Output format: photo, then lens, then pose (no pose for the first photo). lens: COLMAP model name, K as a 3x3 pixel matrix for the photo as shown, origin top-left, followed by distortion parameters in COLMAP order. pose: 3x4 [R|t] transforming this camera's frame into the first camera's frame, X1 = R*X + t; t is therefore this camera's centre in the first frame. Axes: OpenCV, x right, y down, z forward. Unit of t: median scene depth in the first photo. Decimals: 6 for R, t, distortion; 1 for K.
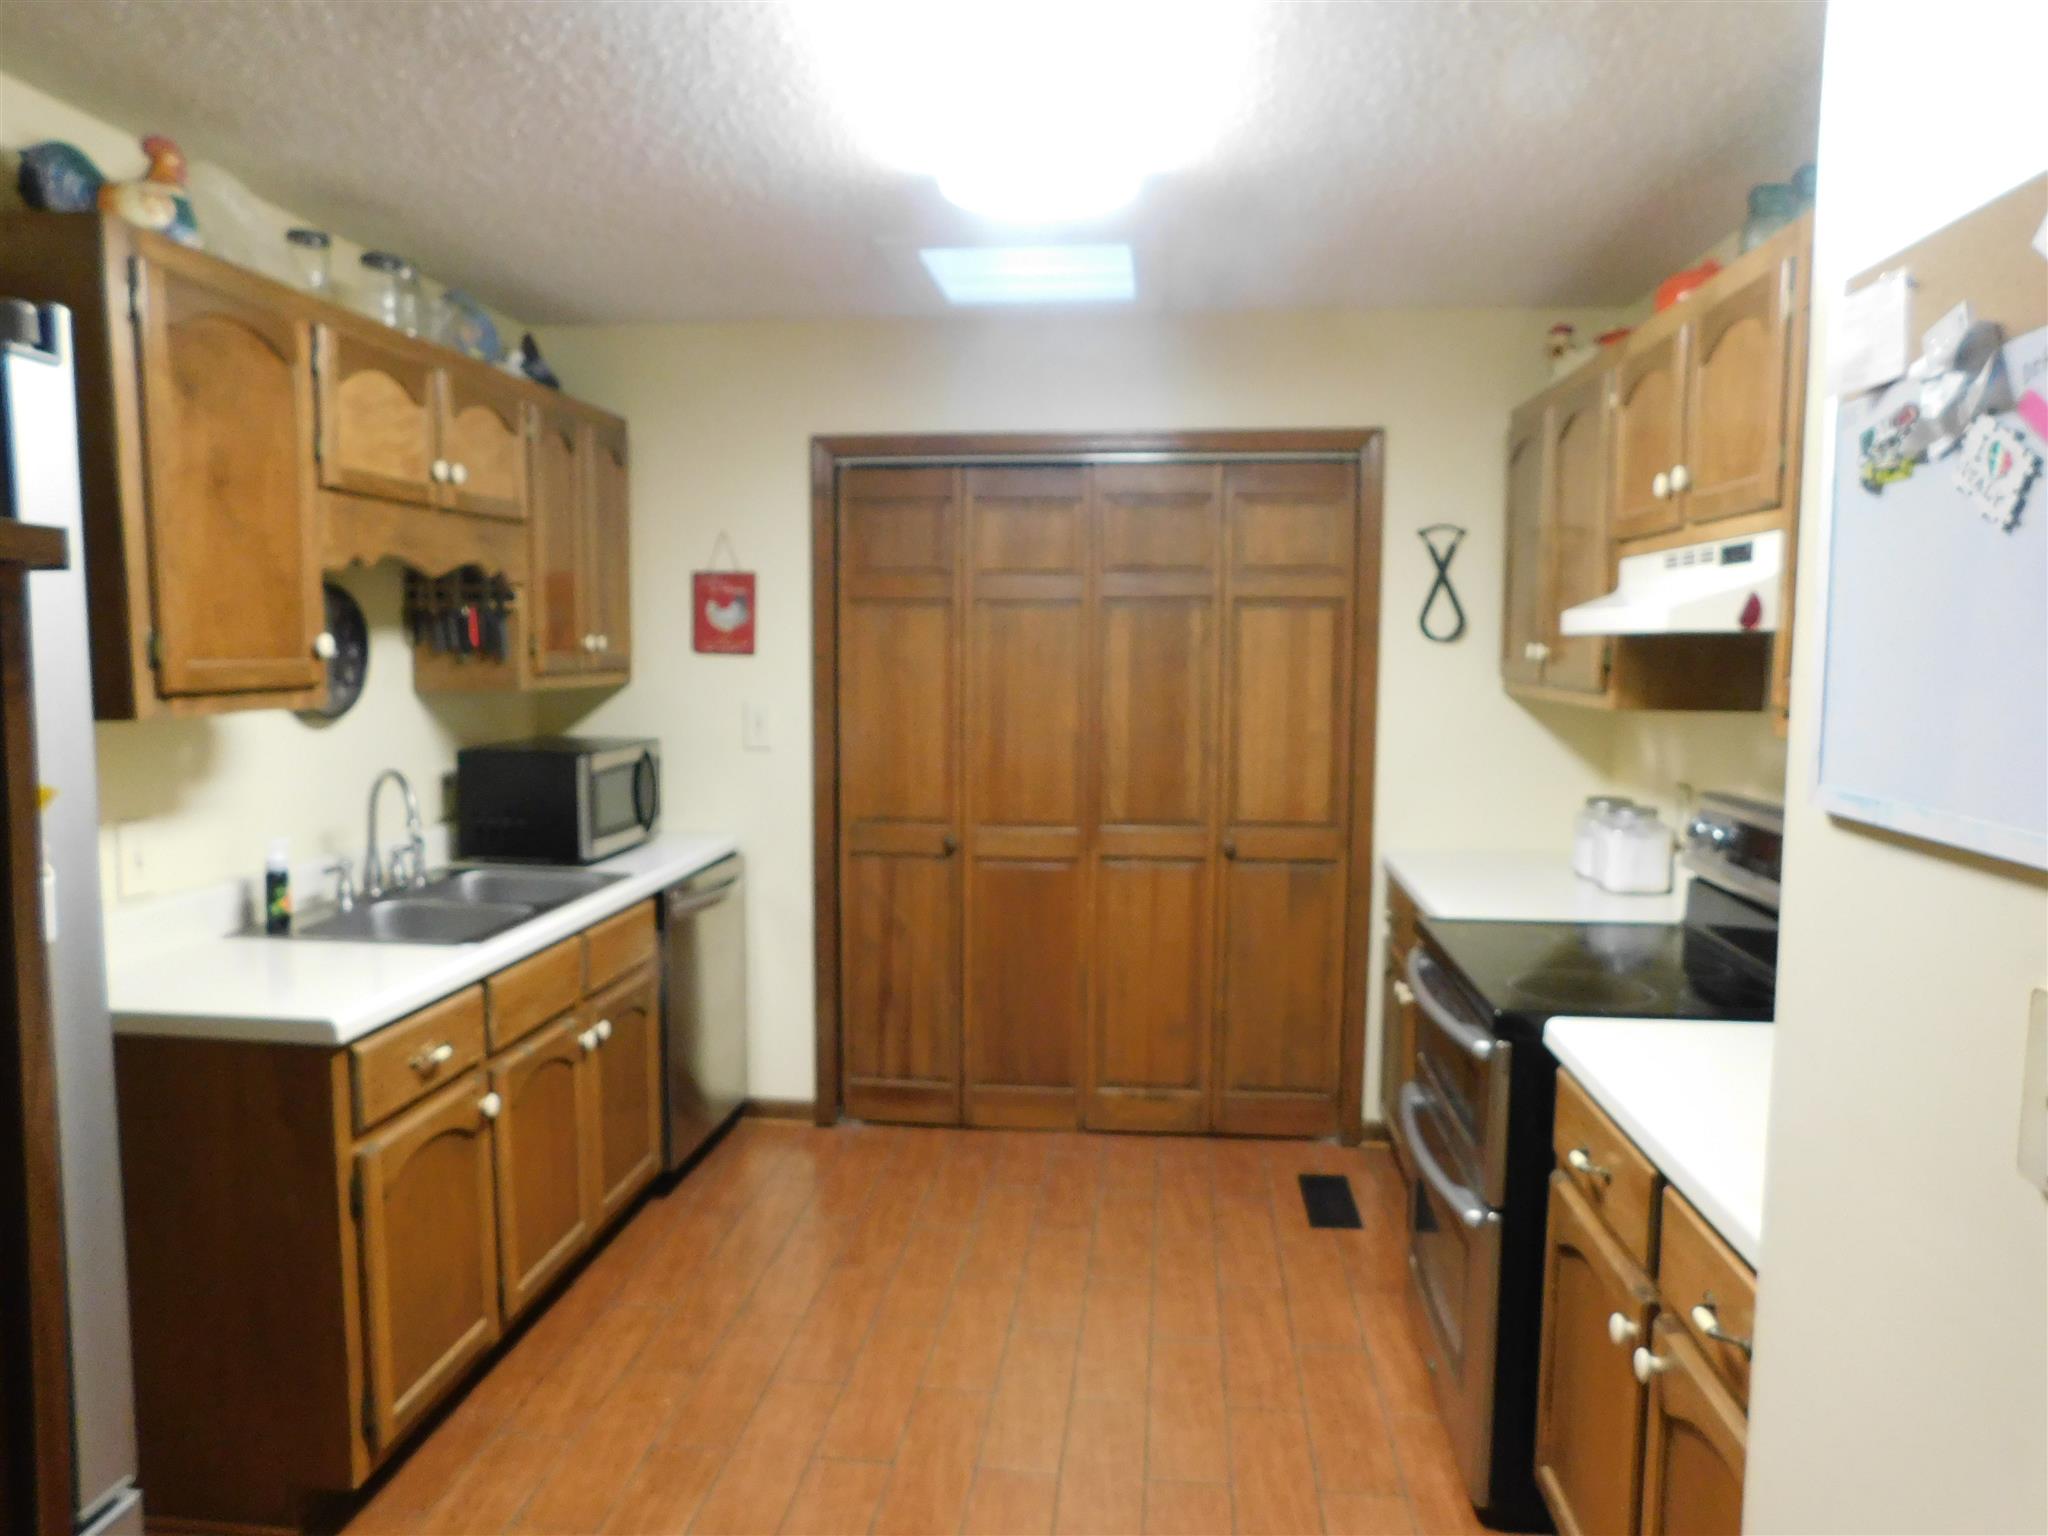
lens RADIAL K [[1351.6, 0, 1029.1], [0, 1351.6, 764.0], [0, 0, 1]] dist [-0.076618, 0.061081]
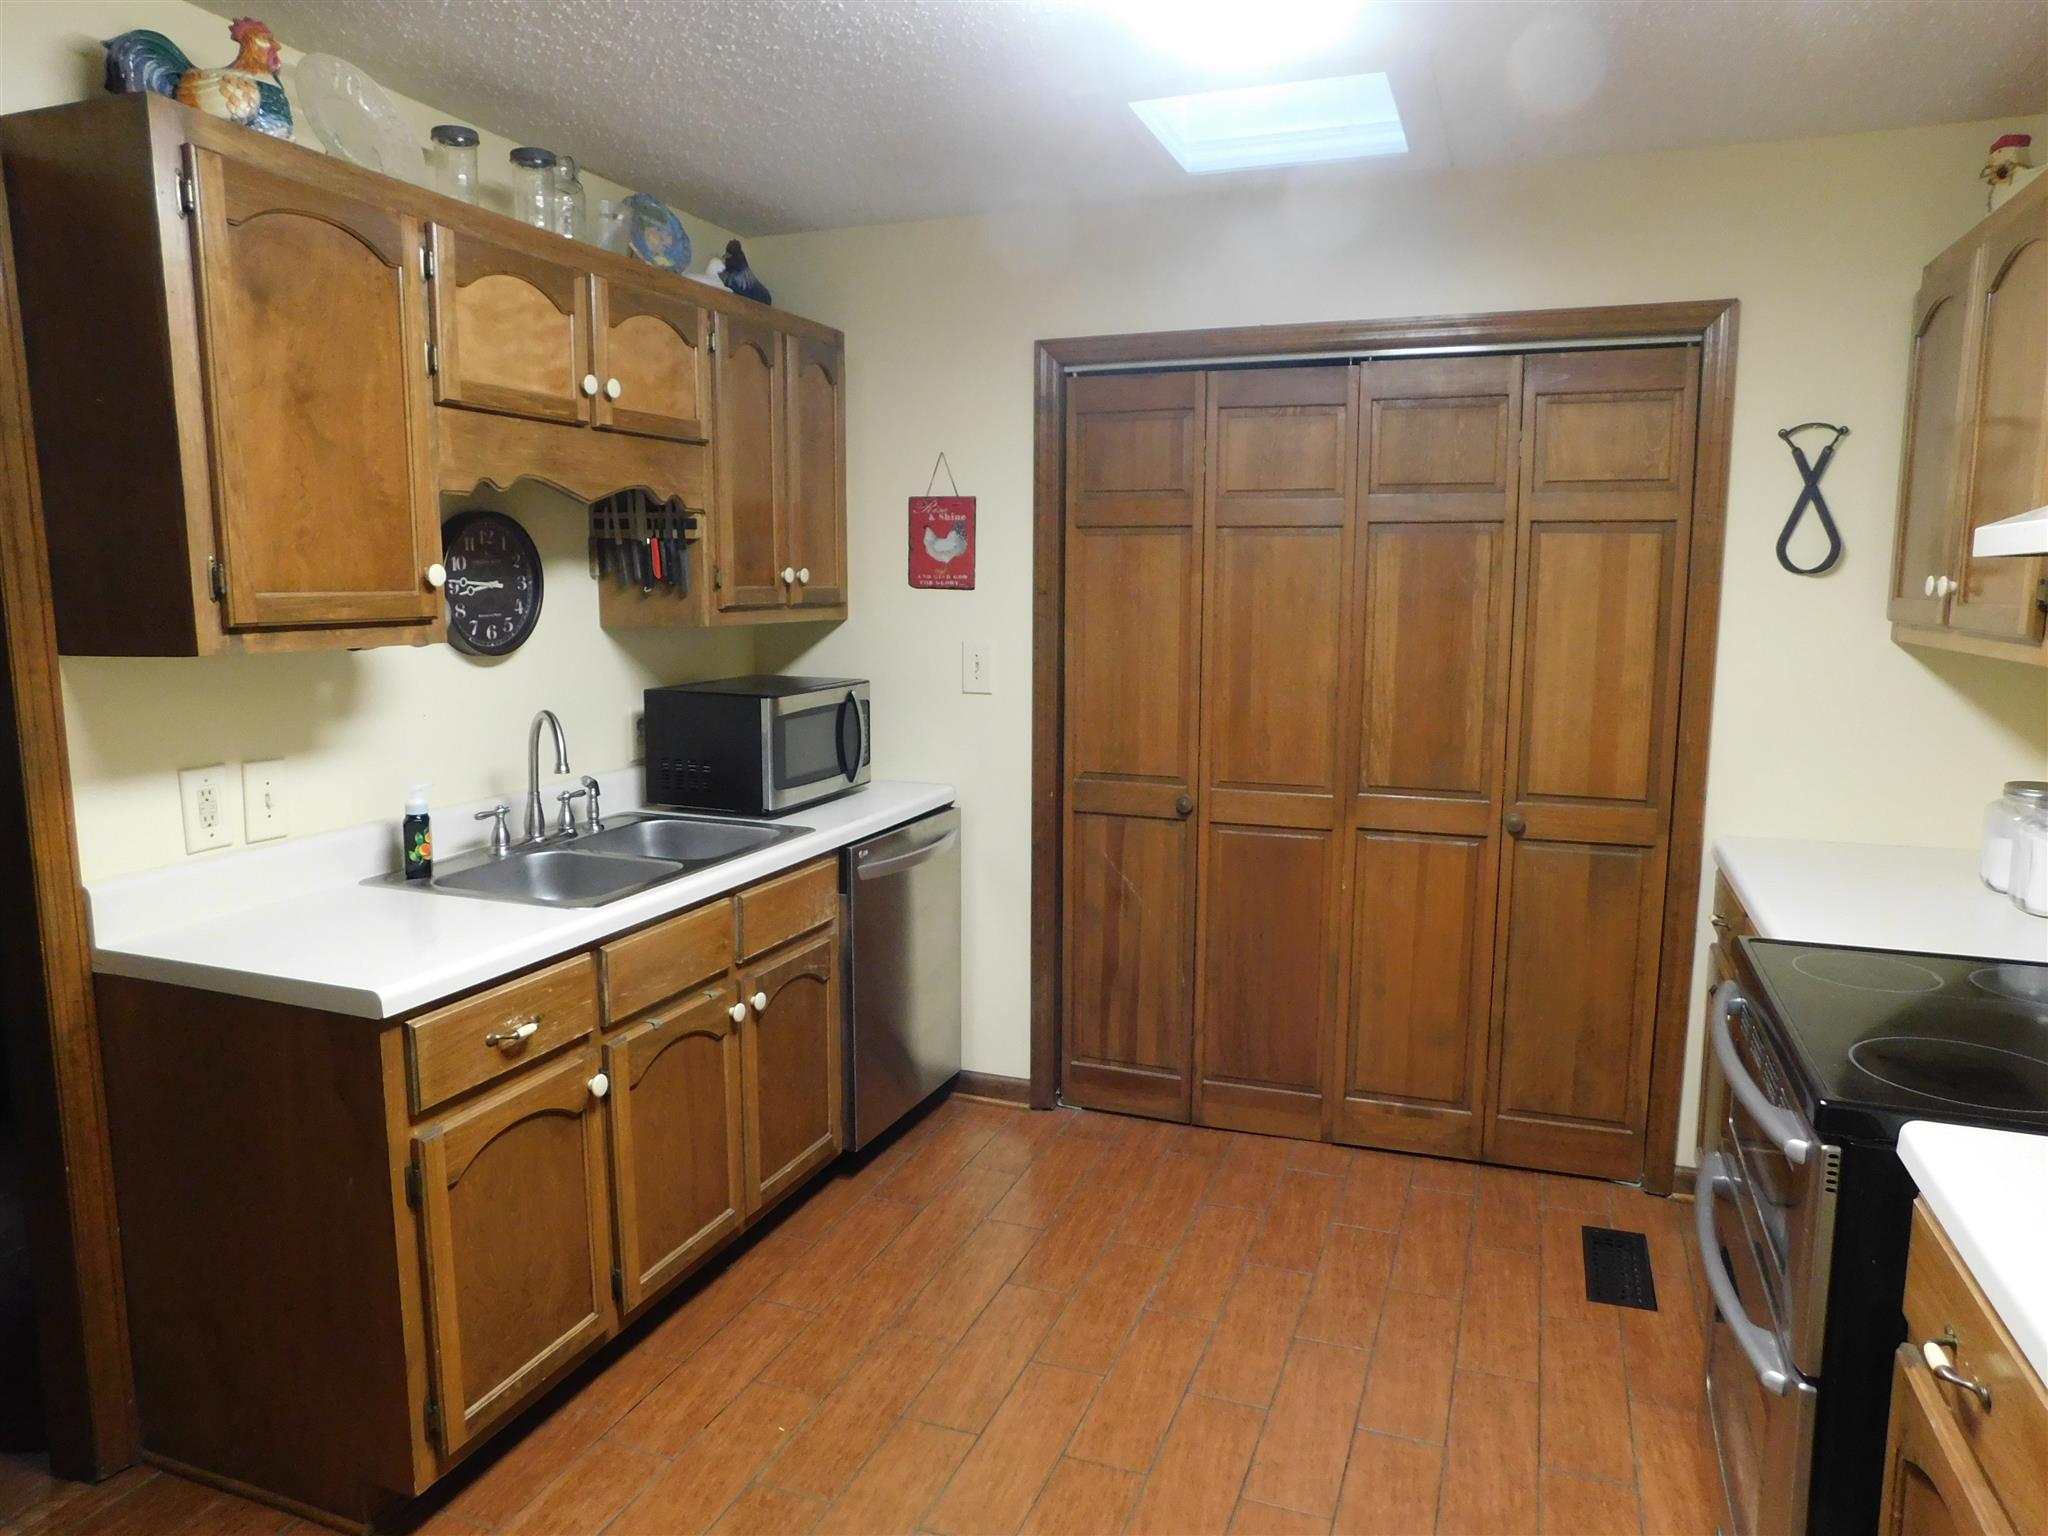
lens RADIAL K [[1351.6, 0, 1029.1], [0, 1351.6, 764.0], [0, 0, 1]] dist [-0.076618, 0.061081]
pose [[0.966961, 0.032341, -0.252866, 0.073869], [-0.021163, 0.998680, 0.046801, -0.007848], [0.254045, -0.039903, 0.966369, 0.147668]]
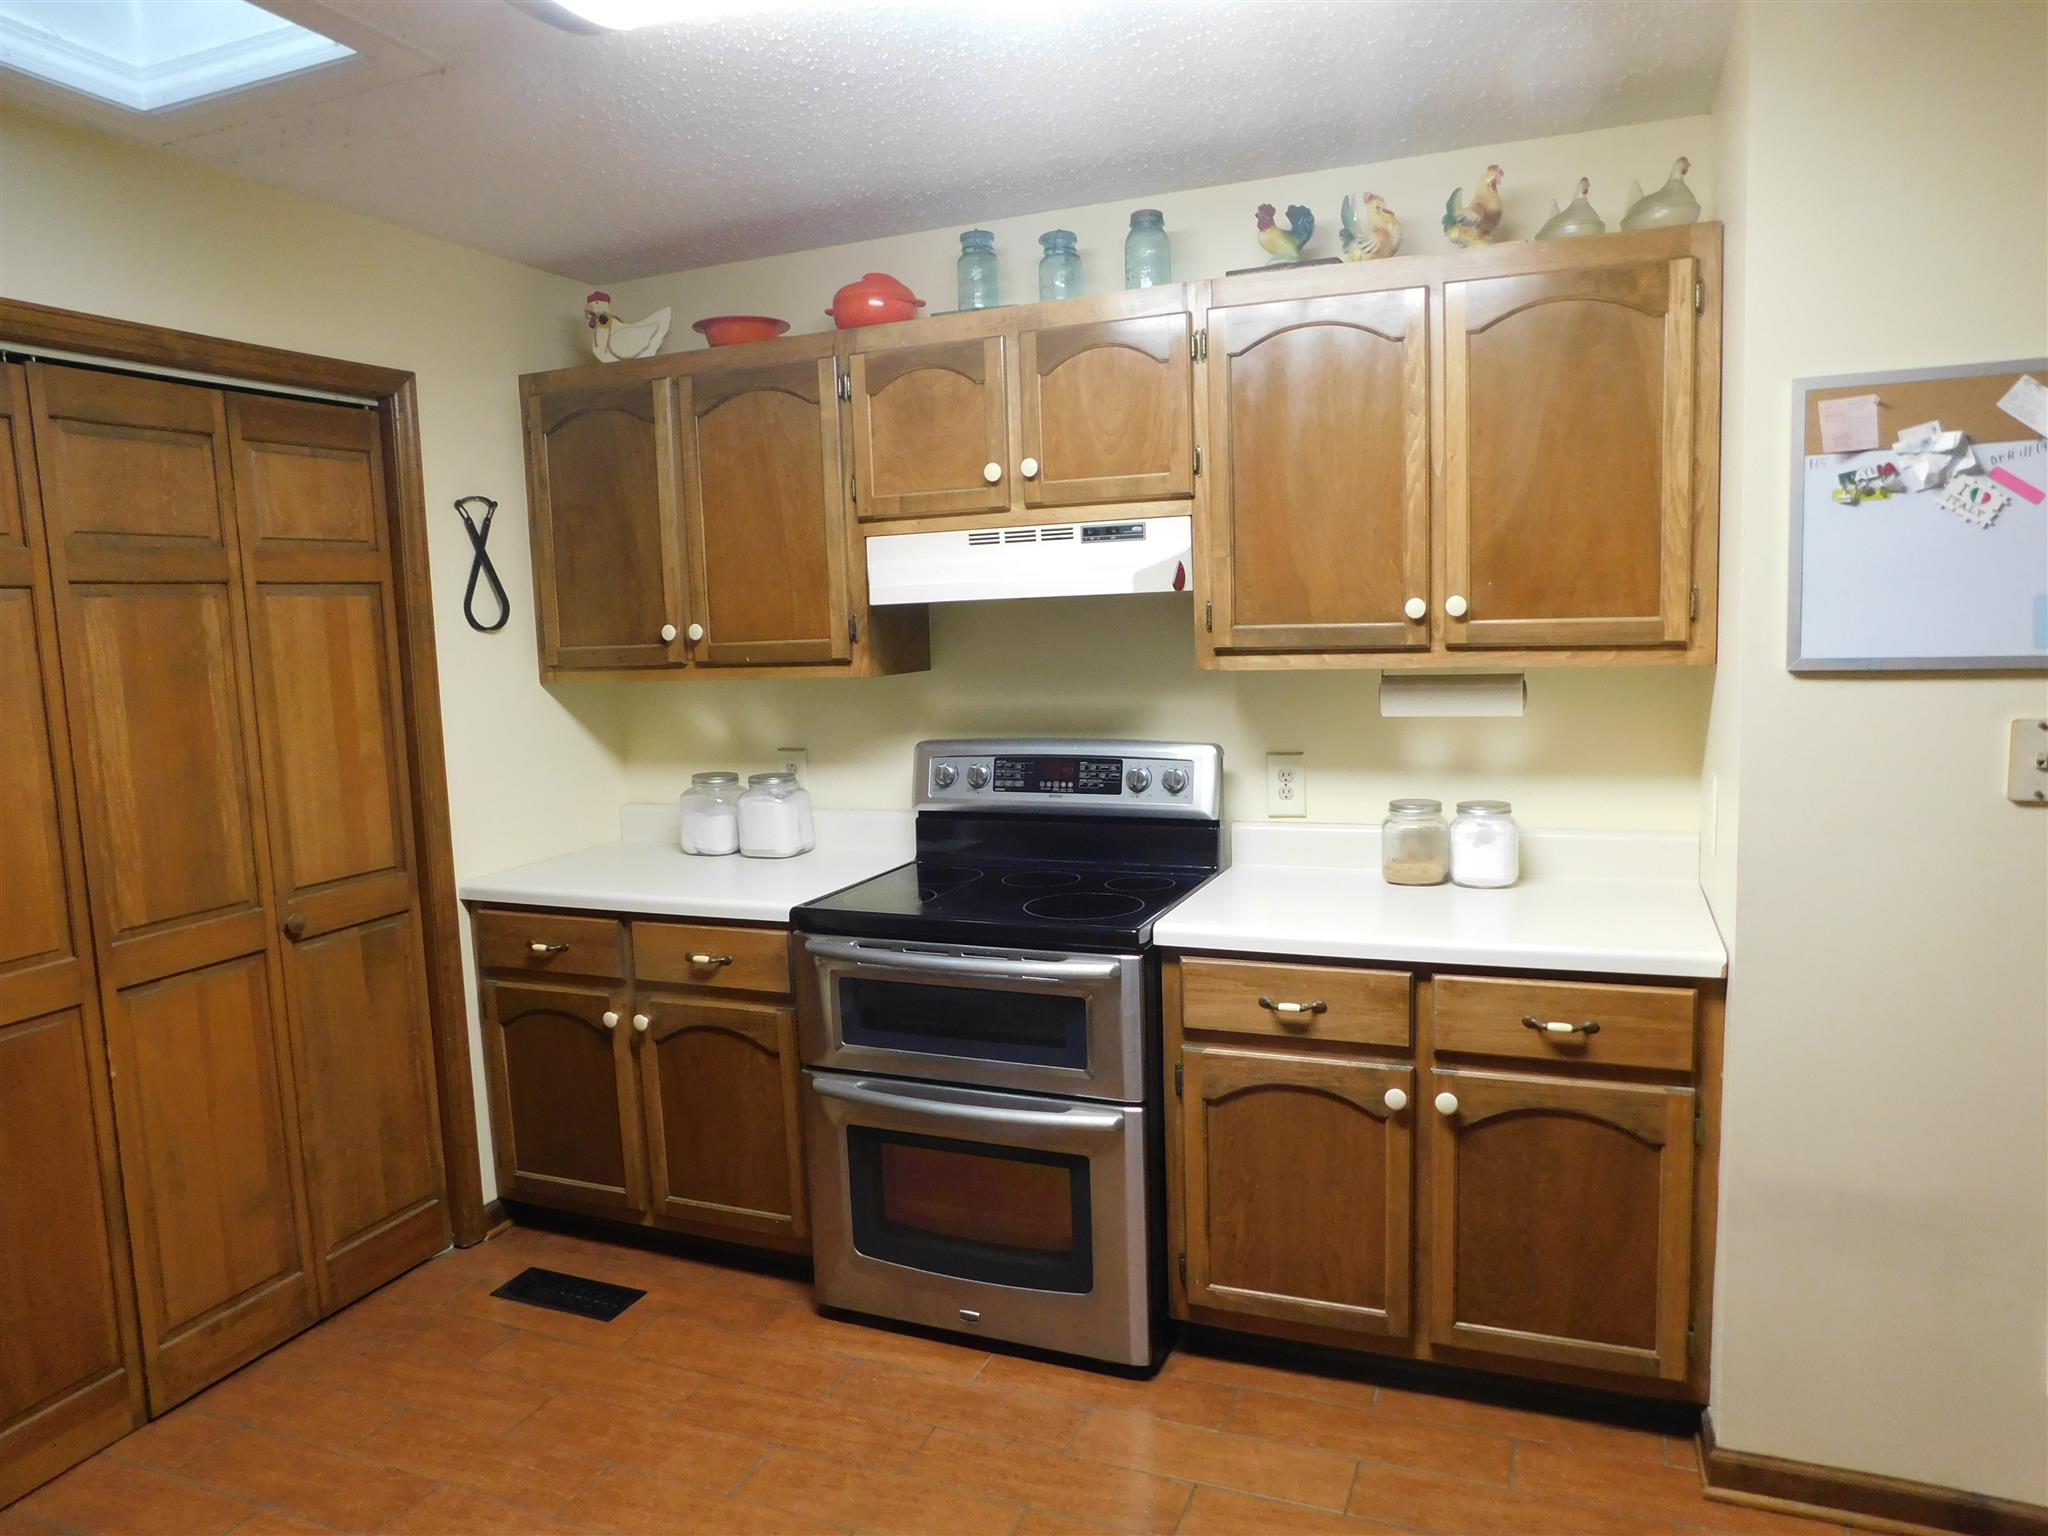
lens RADIAL K [[1351.6, 0, 1029.1], [0, 1351.6, 764.0], [0, 0, 1]] dist [-0.076618, 0.061081]
pose [[0.269690, -0.125121, 0.954784, -0.461605], [0.127147, 0.987468, 0.093490, -0.044876], [-0.954516, 0.096184, 0.282219, 0.459623]]
